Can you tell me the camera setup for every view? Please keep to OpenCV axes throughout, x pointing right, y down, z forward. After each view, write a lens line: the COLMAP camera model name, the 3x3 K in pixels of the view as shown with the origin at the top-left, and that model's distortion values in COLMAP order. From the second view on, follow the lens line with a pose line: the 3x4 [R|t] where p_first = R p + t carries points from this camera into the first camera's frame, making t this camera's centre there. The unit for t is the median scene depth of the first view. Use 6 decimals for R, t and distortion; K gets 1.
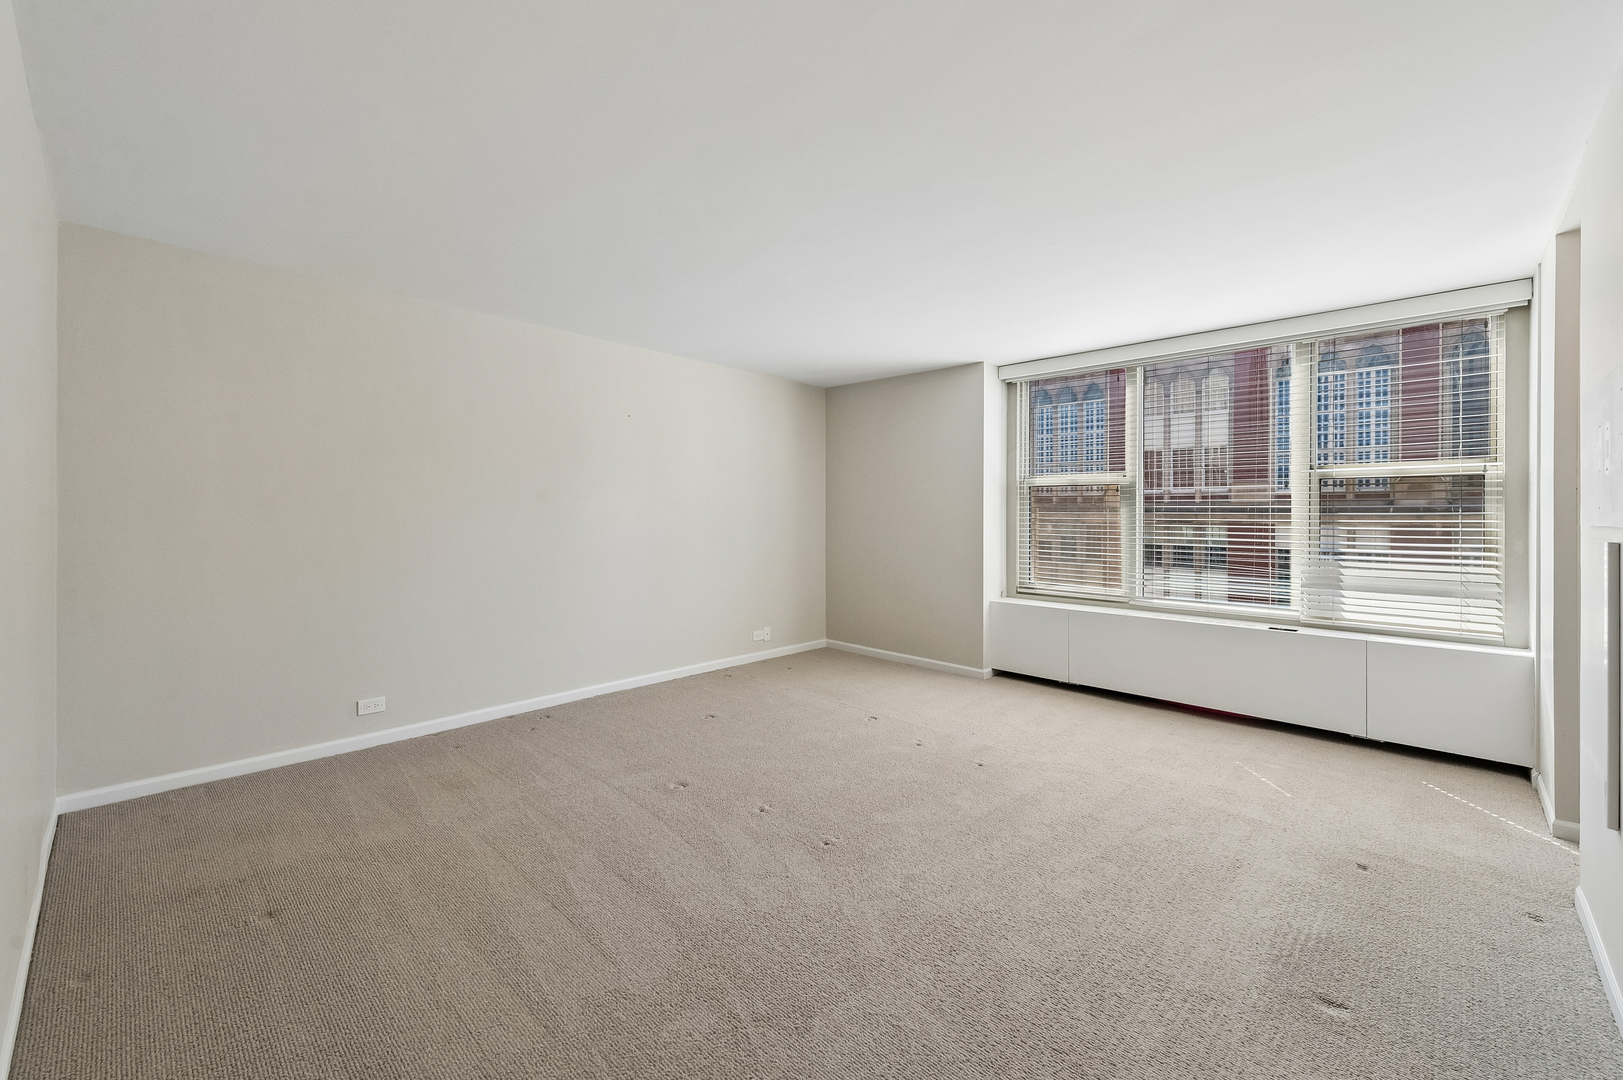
lens RADIAL K [[654.1, 0, 815.3], [0, 654.1, 516.0], [0, 0, 1]] dist [0.001570, 0.000086]
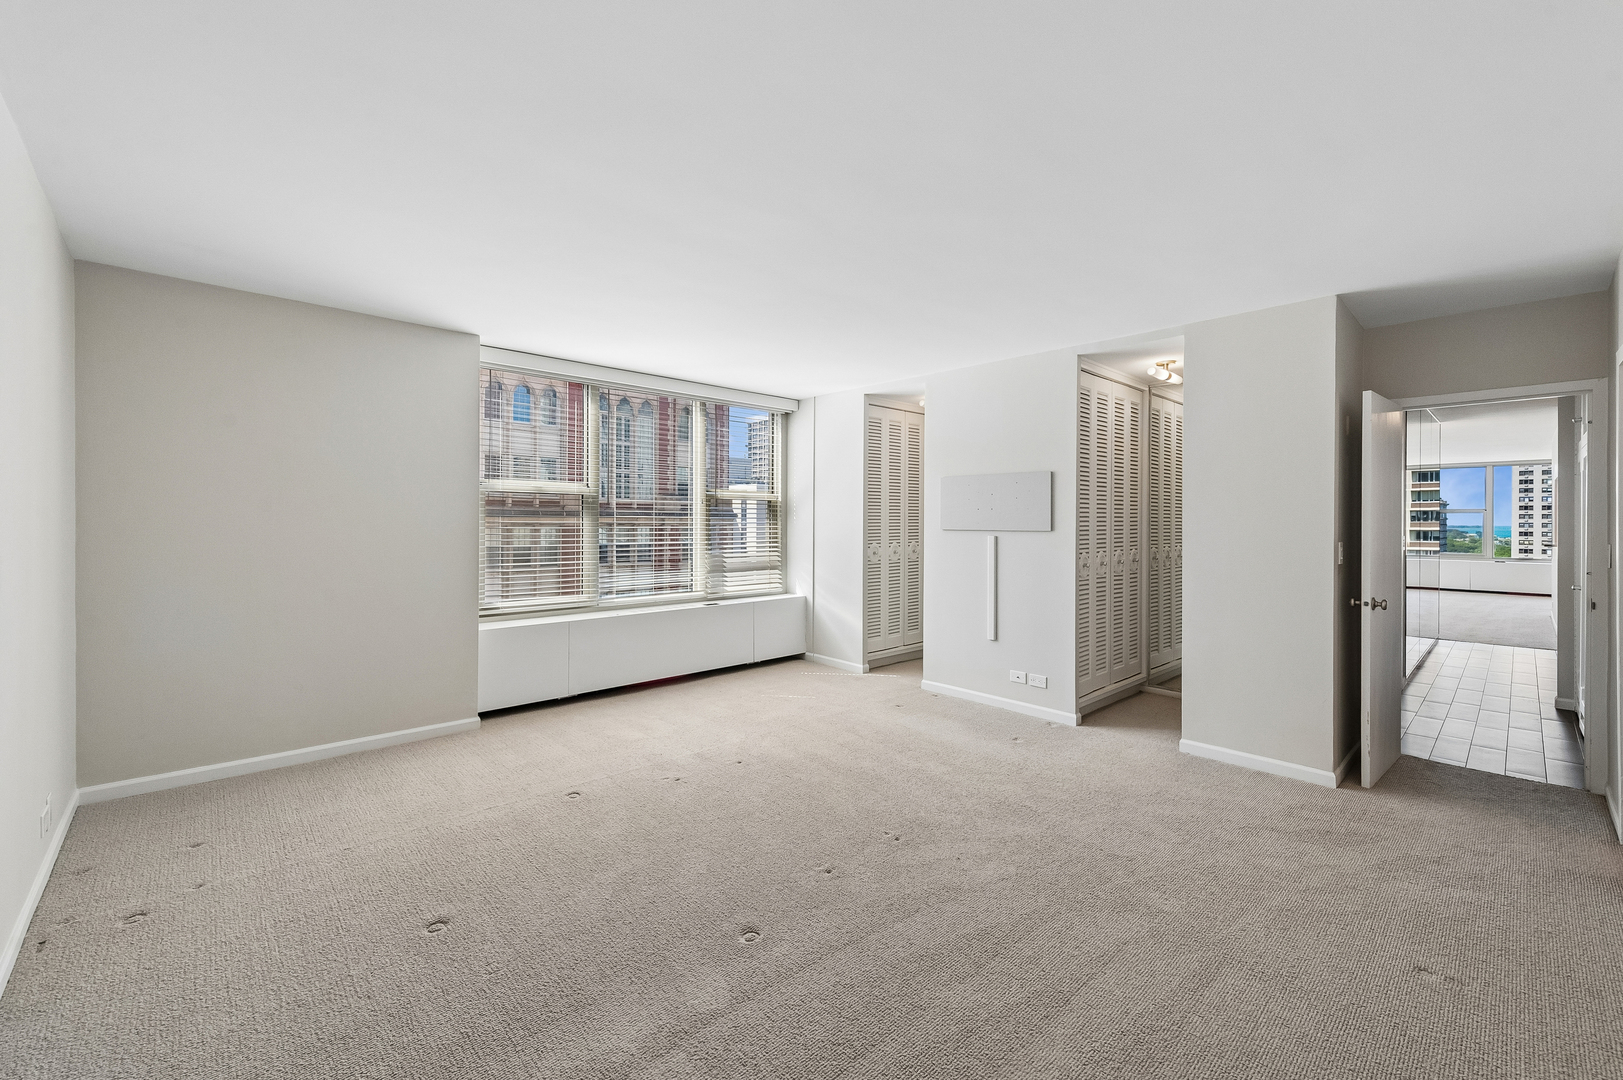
lens RADIAL K [[654.1, 0, 815.3], [0, 654.1, 516.0], [0, 0, 1]] dist [0.001570, 0.000086]
pose [[0.051854, 0.001262, 0.998654, -0.609615], [-0.001619, 0.999998, -0.001179, -0.014380], [-0.998653, -0.001556, 0.051856, 0.623396]]
